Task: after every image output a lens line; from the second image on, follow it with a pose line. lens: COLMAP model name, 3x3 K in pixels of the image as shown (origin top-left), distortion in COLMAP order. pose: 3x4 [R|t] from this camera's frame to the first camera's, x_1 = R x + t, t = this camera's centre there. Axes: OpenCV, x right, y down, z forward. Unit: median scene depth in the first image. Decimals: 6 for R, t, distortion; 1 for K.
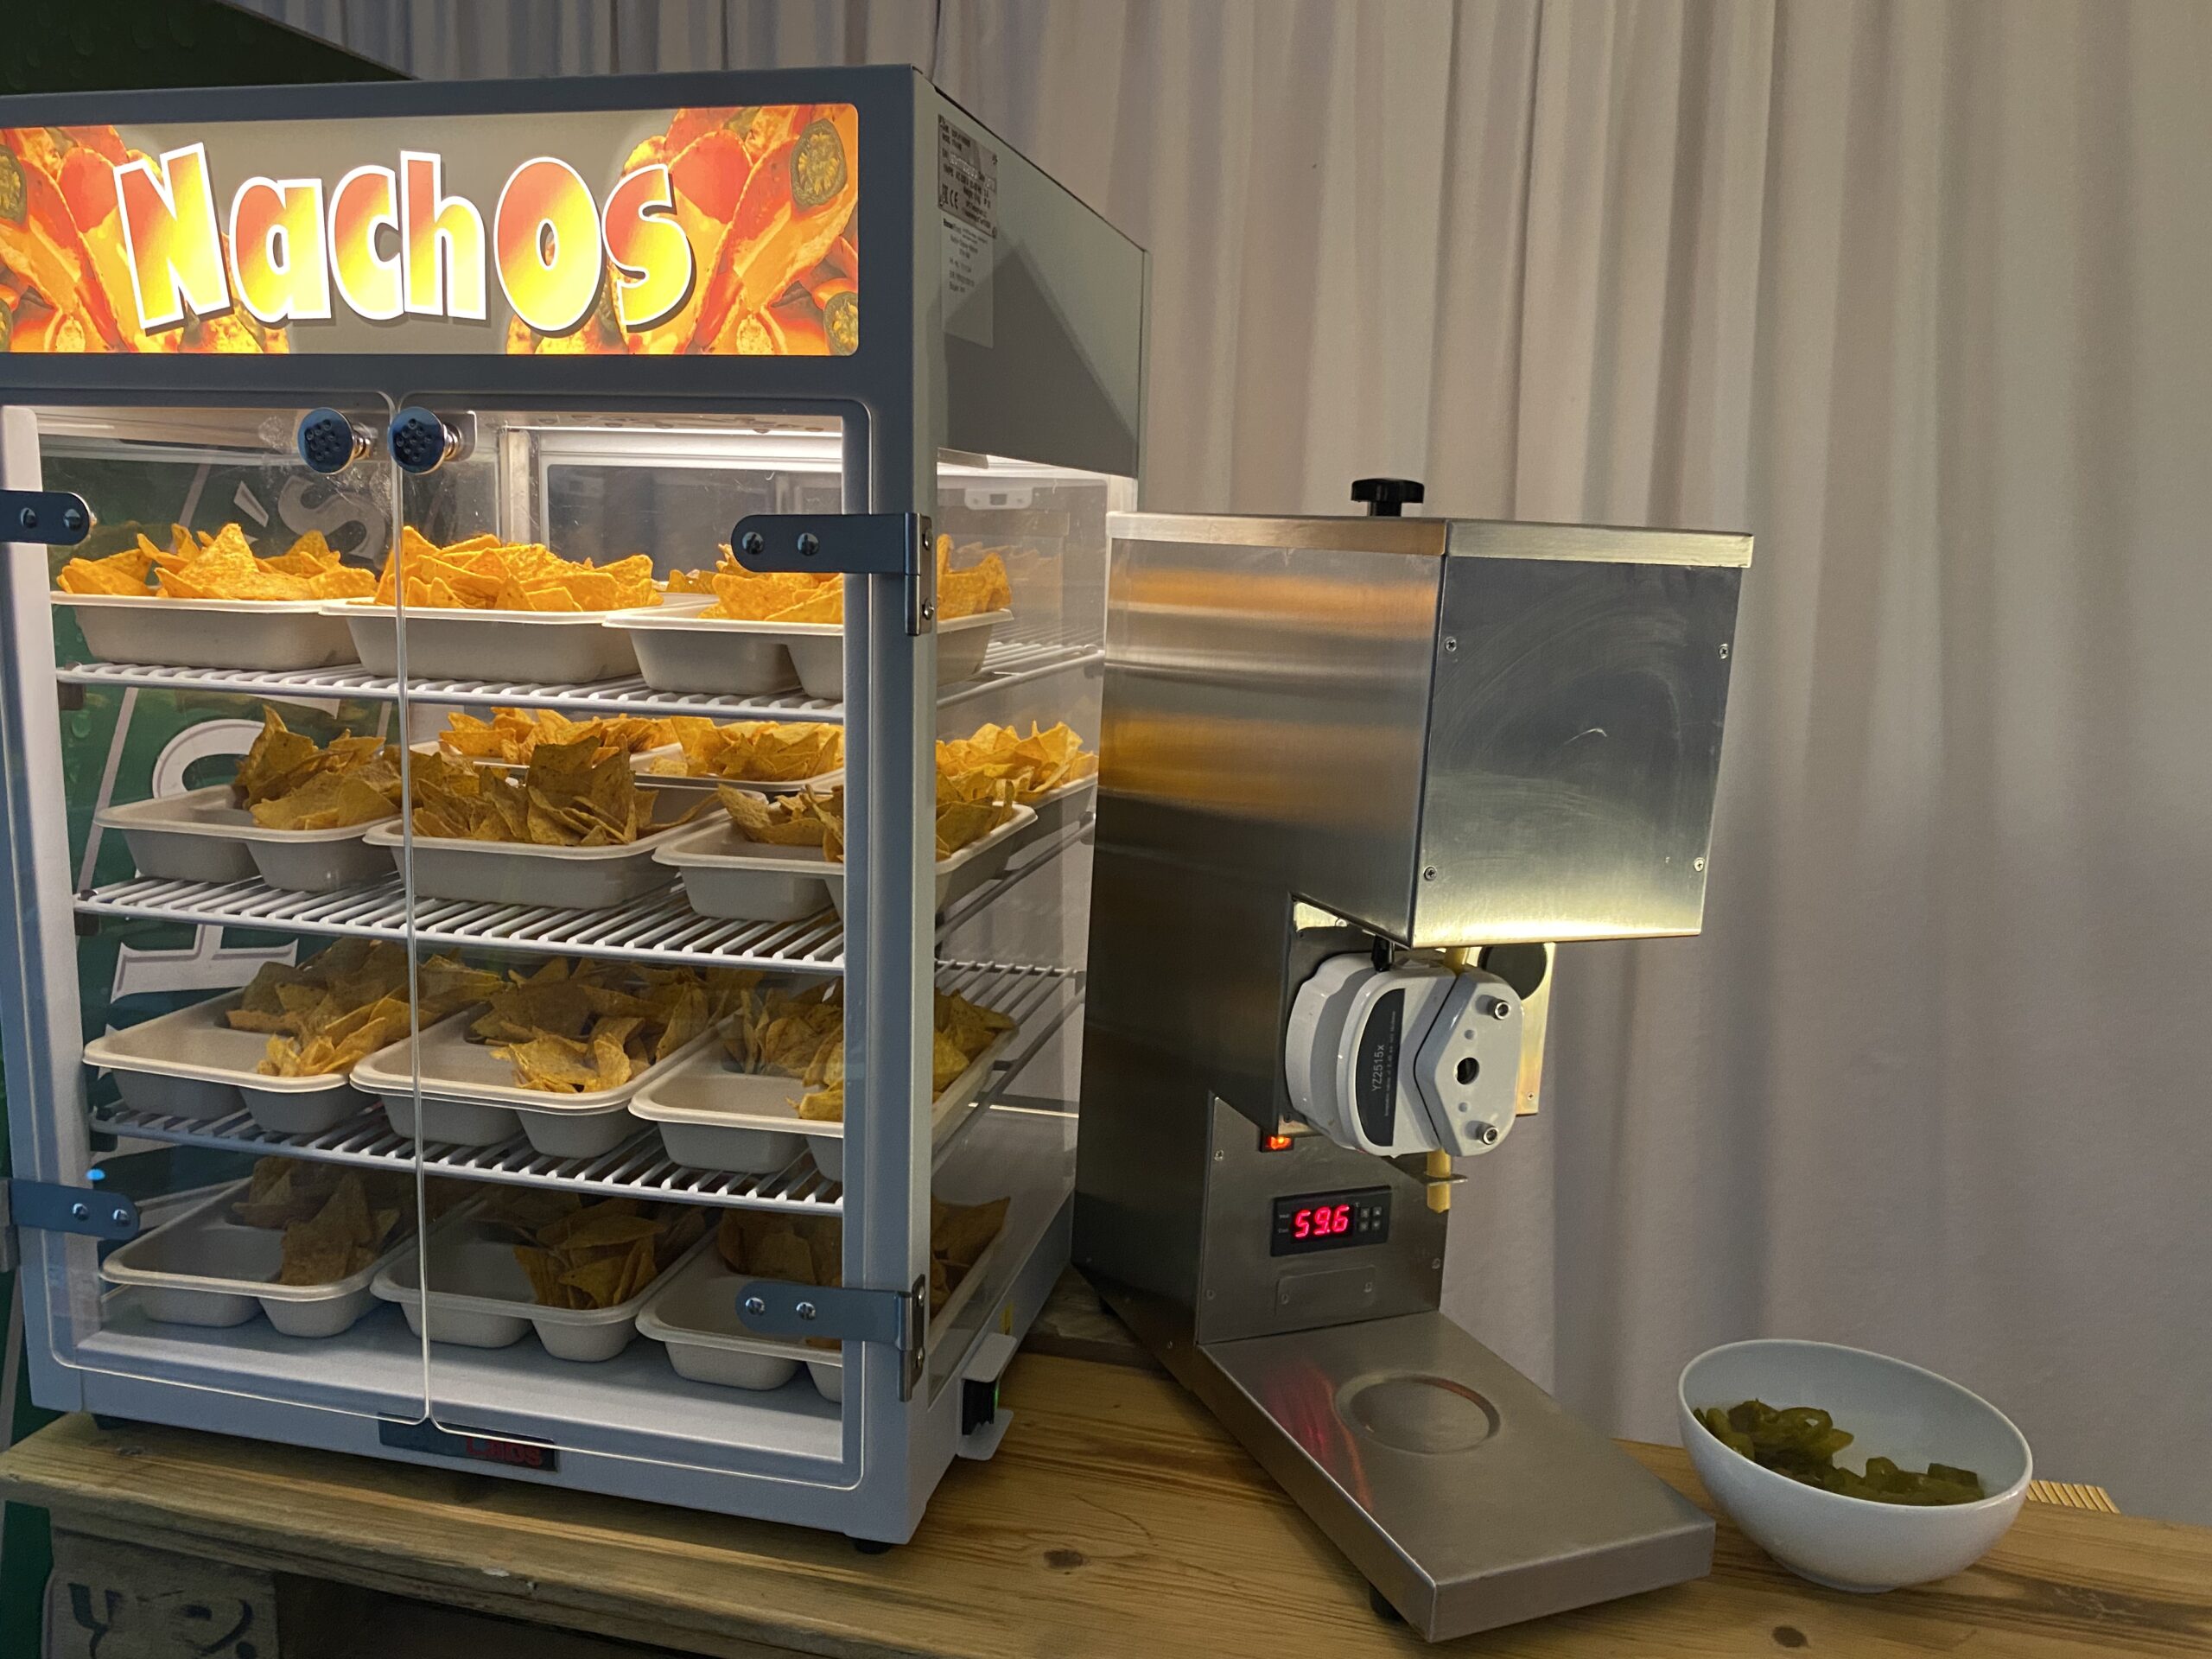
lens RADIAL K [[1679.1, 0, 1106.0], [0, 1679.1, 829.5], [0, 0, 1]] dist [0.010578, 0.000772]
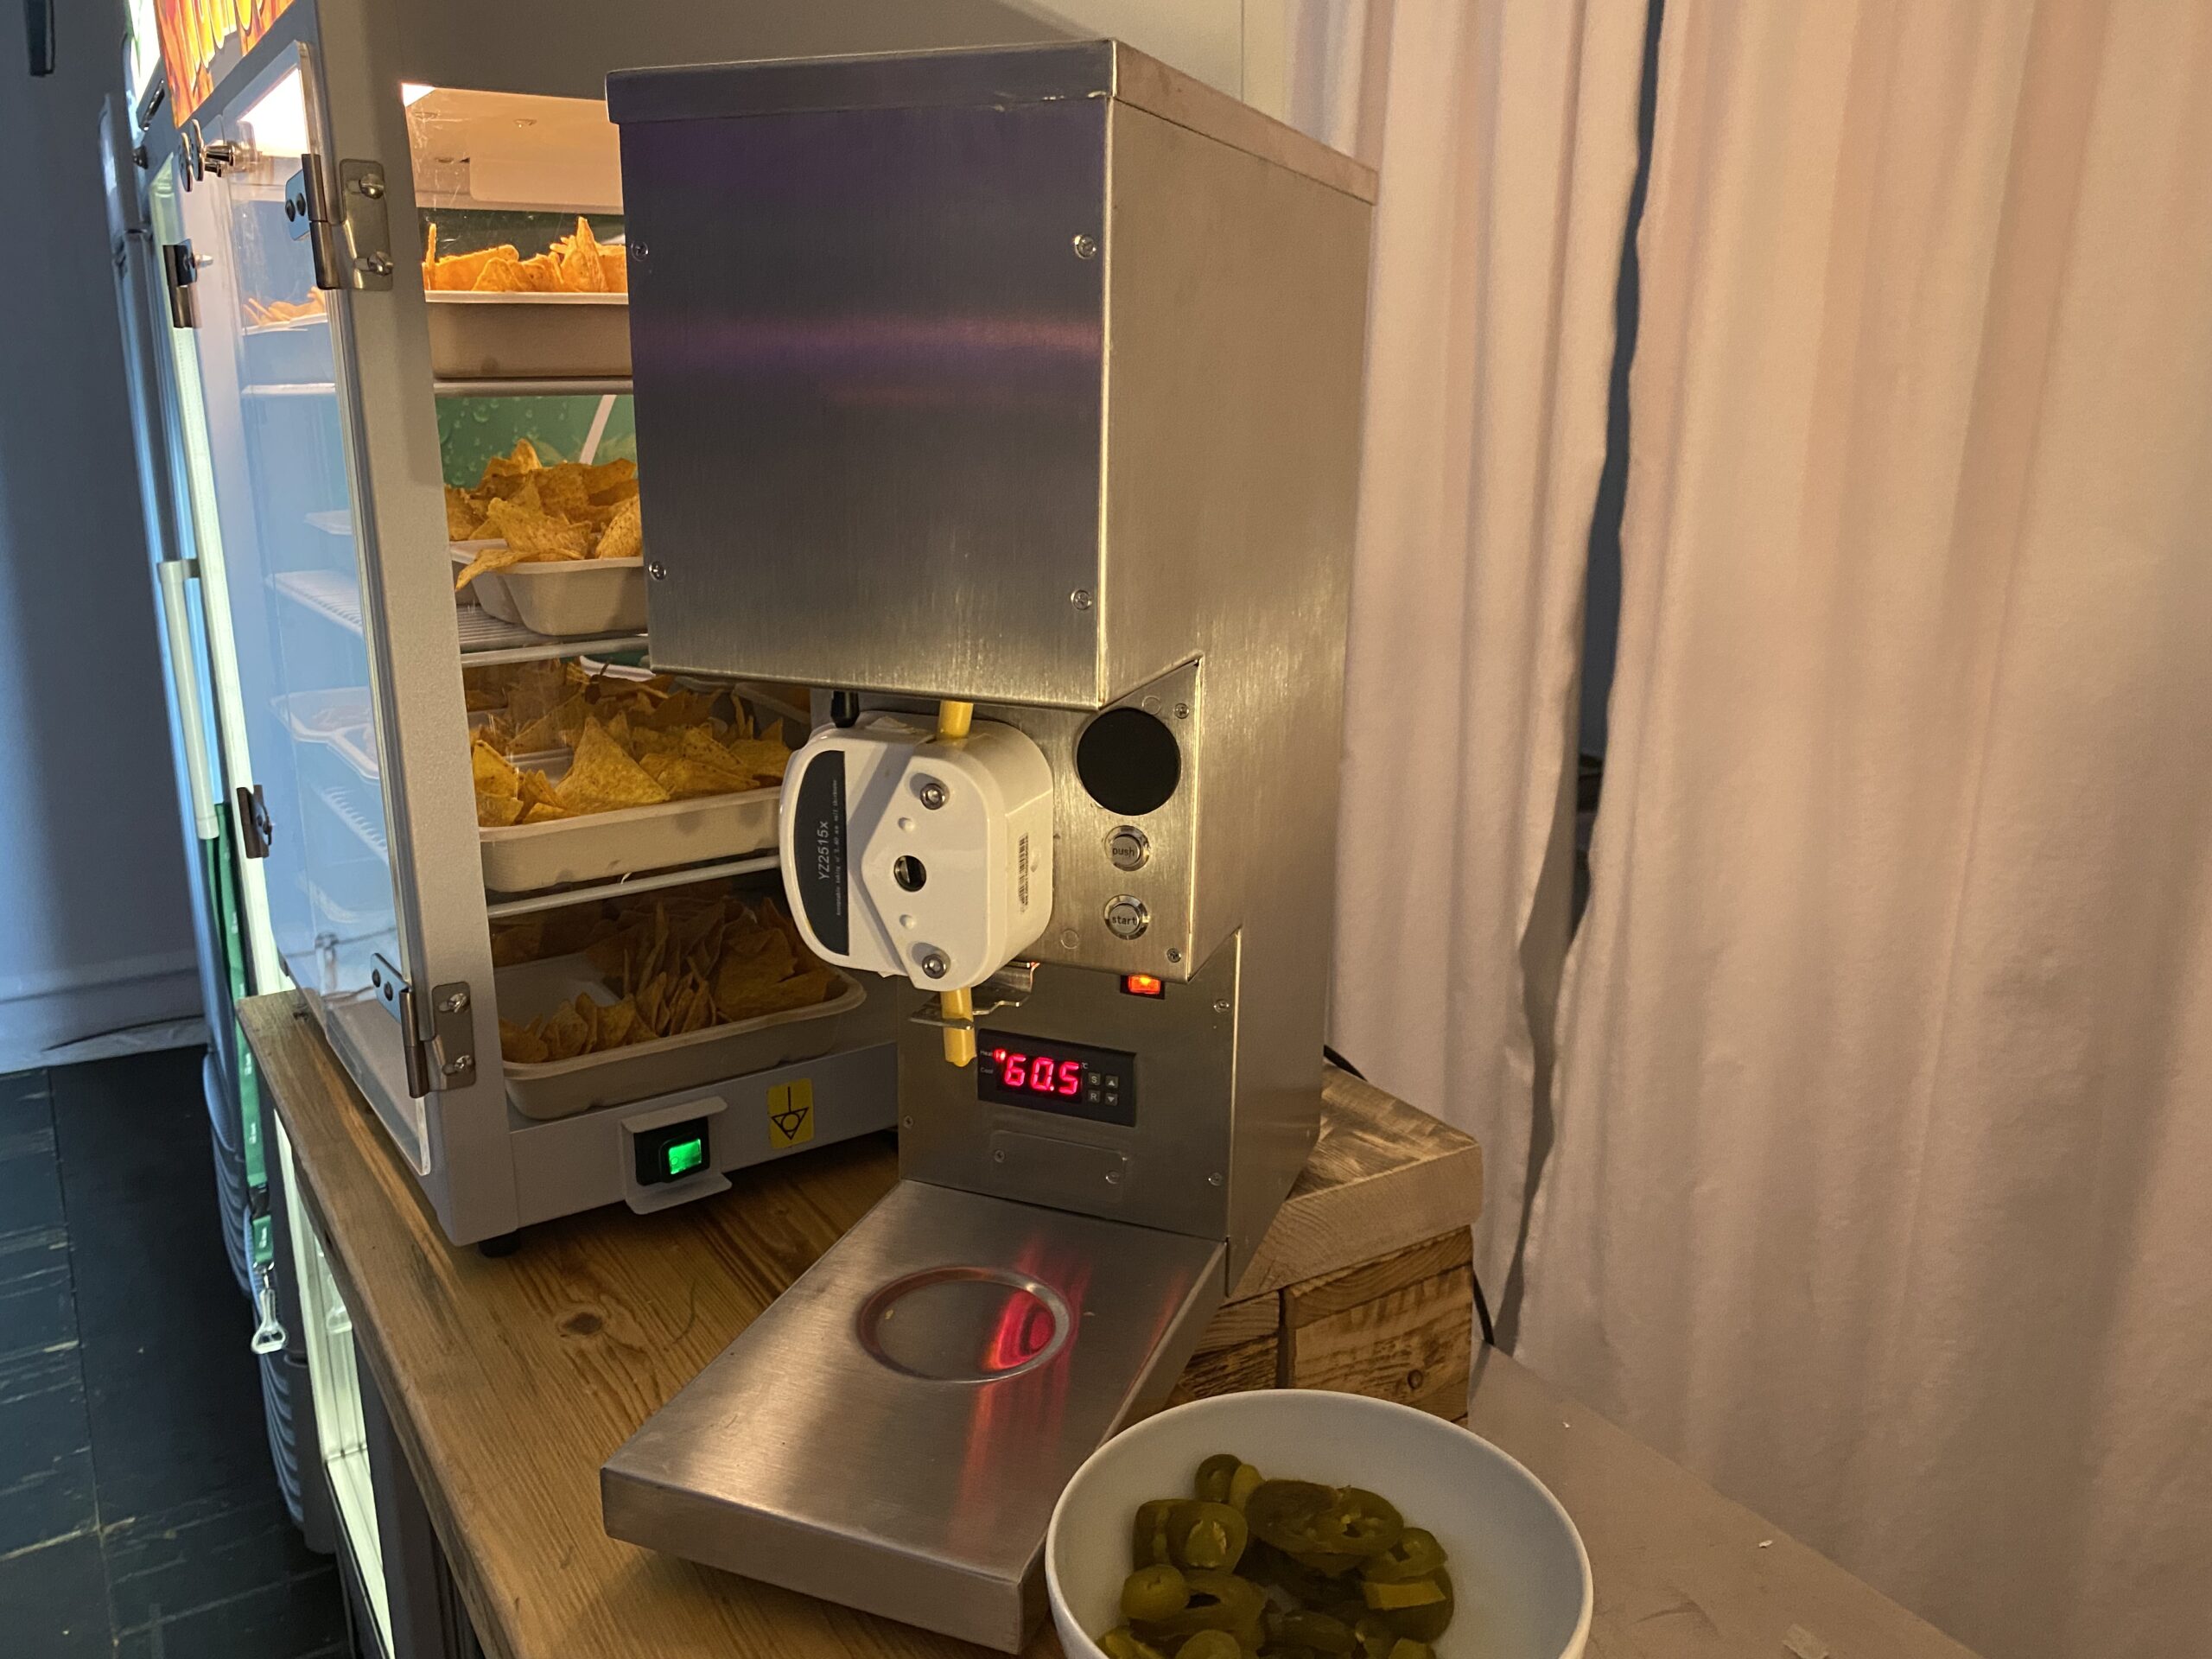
lens RADIAL K [[1692.7, 0, 1106.0], [0, 1692.7, 829.5], [0, 0, 1]] dist [0.044538, -0.056138]
pose [[0.743323, 0.152501, -0.651318, 0.757454], [-0.101314, 0.988100, 0.115729, 0.029356], [0.661216, -0.020036, 0.749928, 0.497677]]
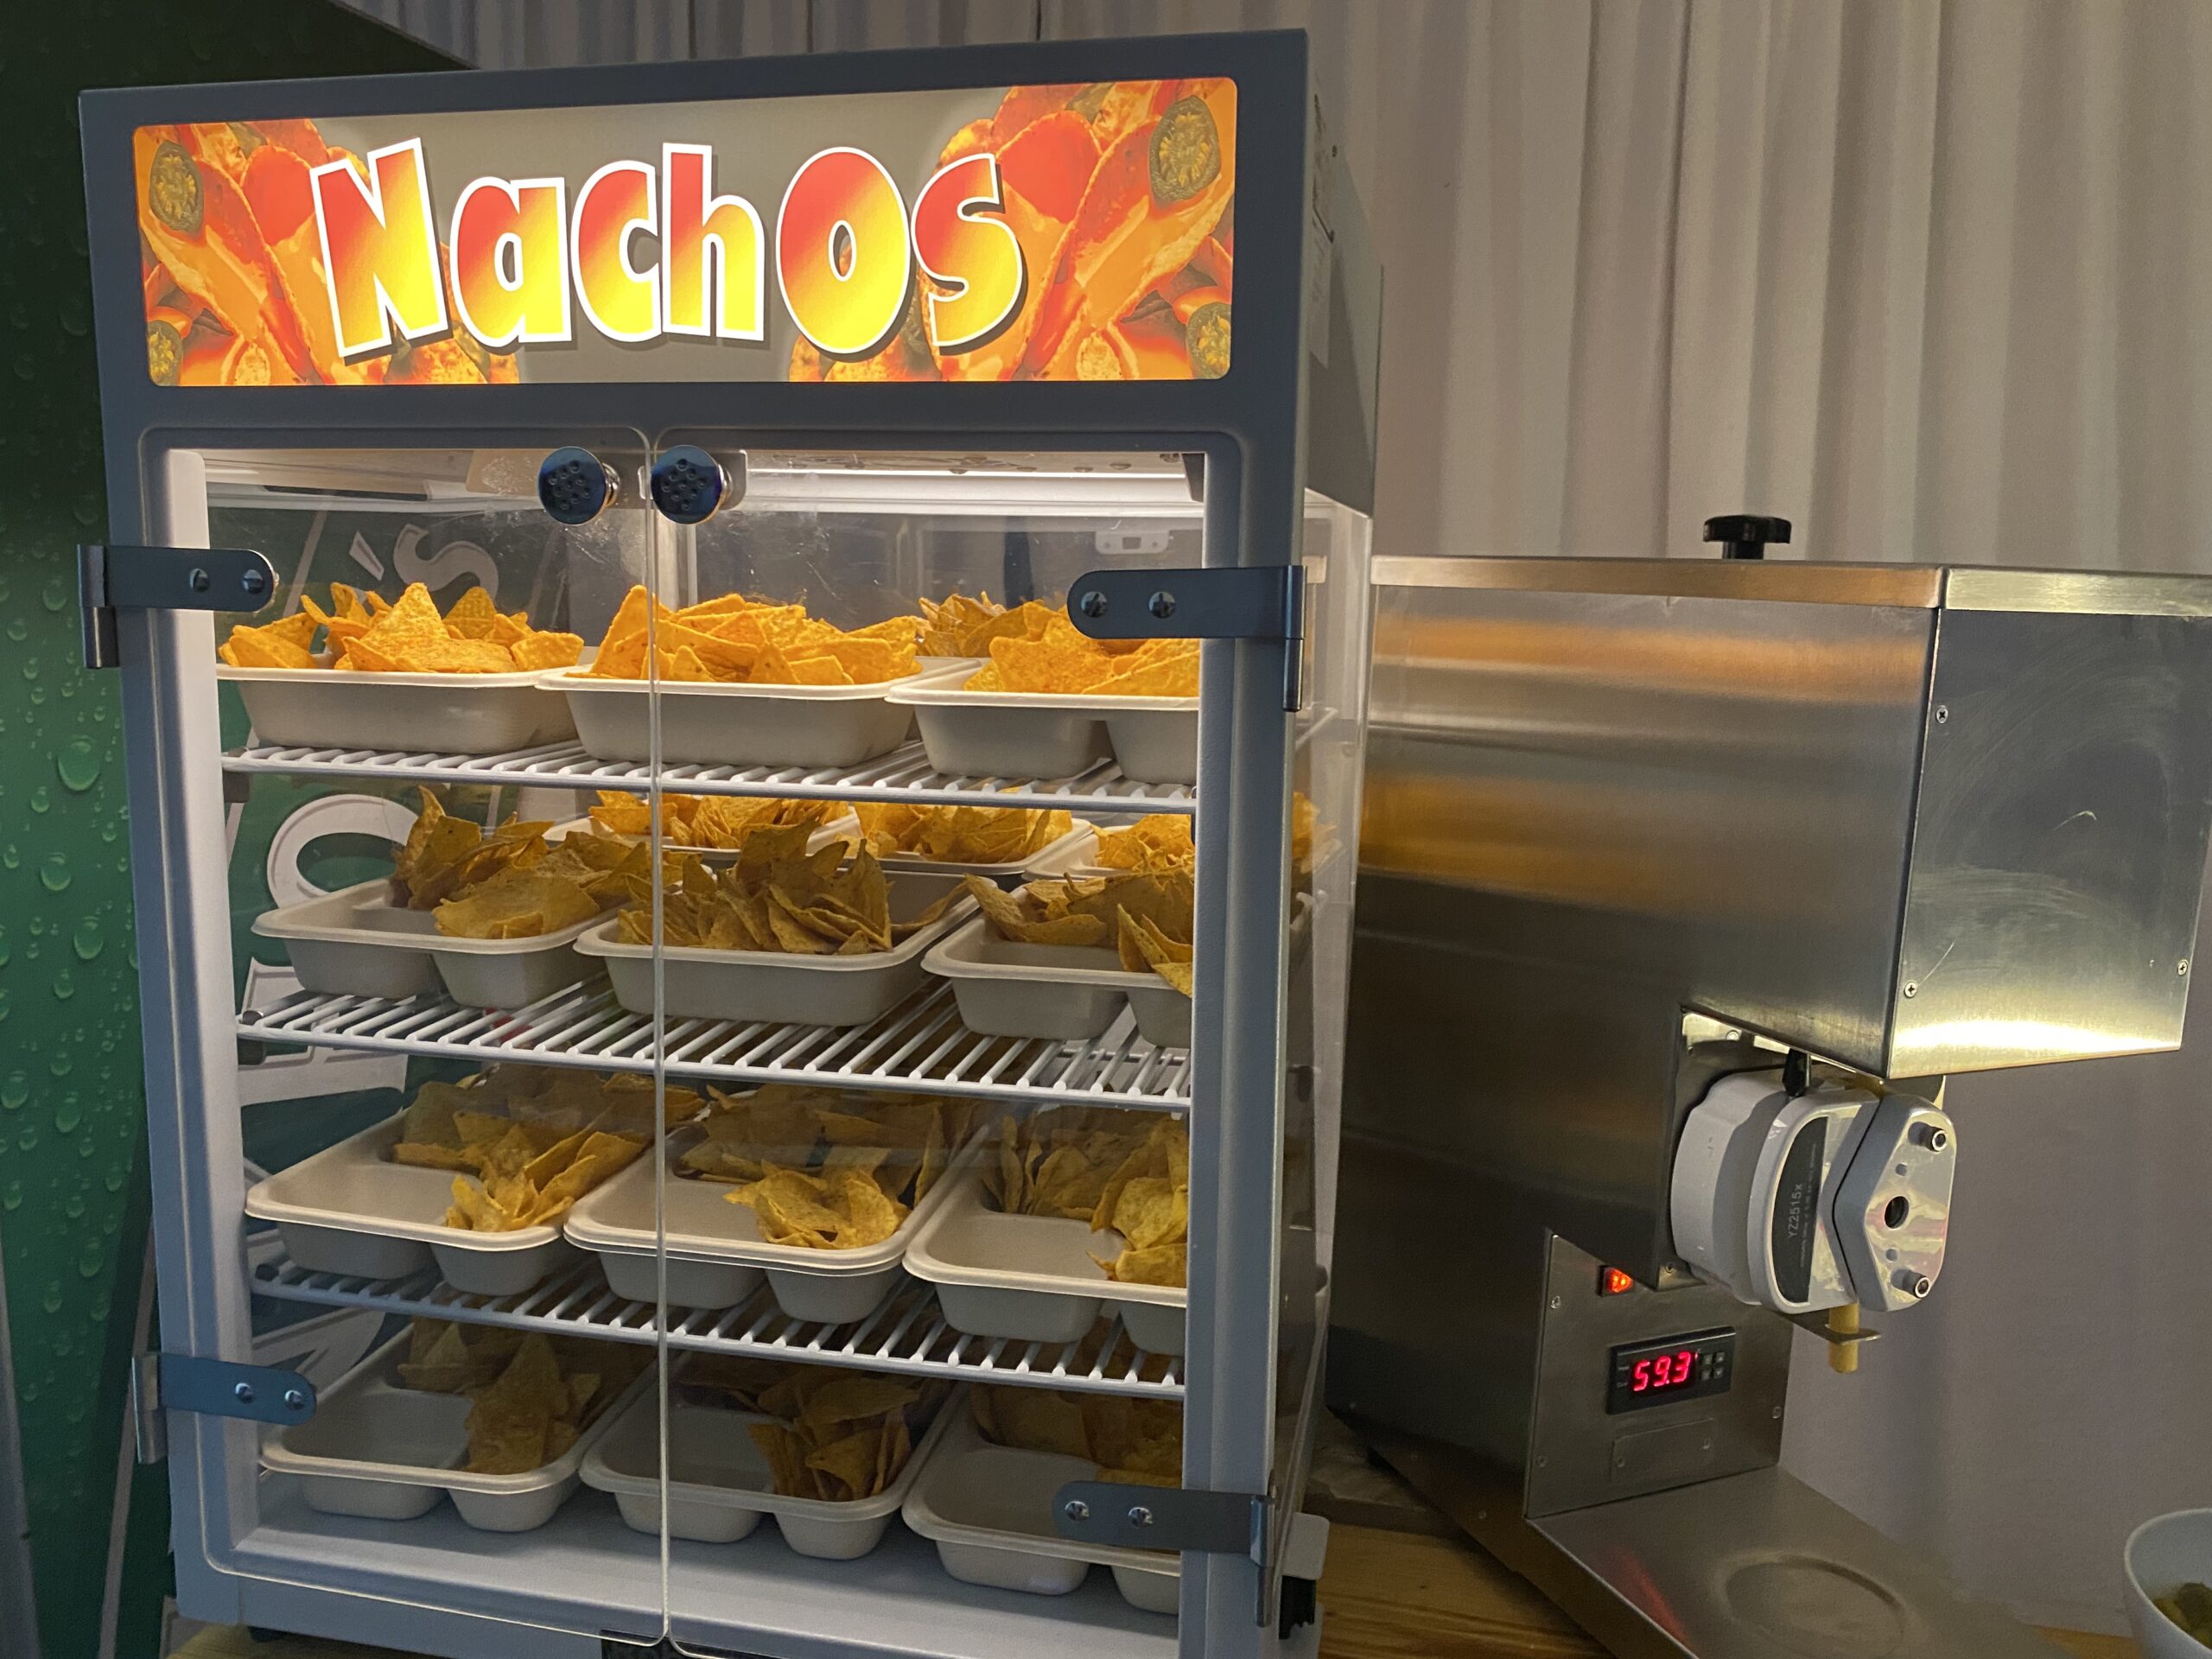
lens RADIAL K [[1692.7, 0, 1106.0], [0, 1692.7, 829.5], [0, 0, 1]] dist [0.044538, -0.056138]
pose [[0.999915, -0.011410, 0.006234, -0.185324], [0.011536, 0.999721, -0.020612, -0.035680], [-0.005997, 0.020682, 0.999768, 0.138888]]
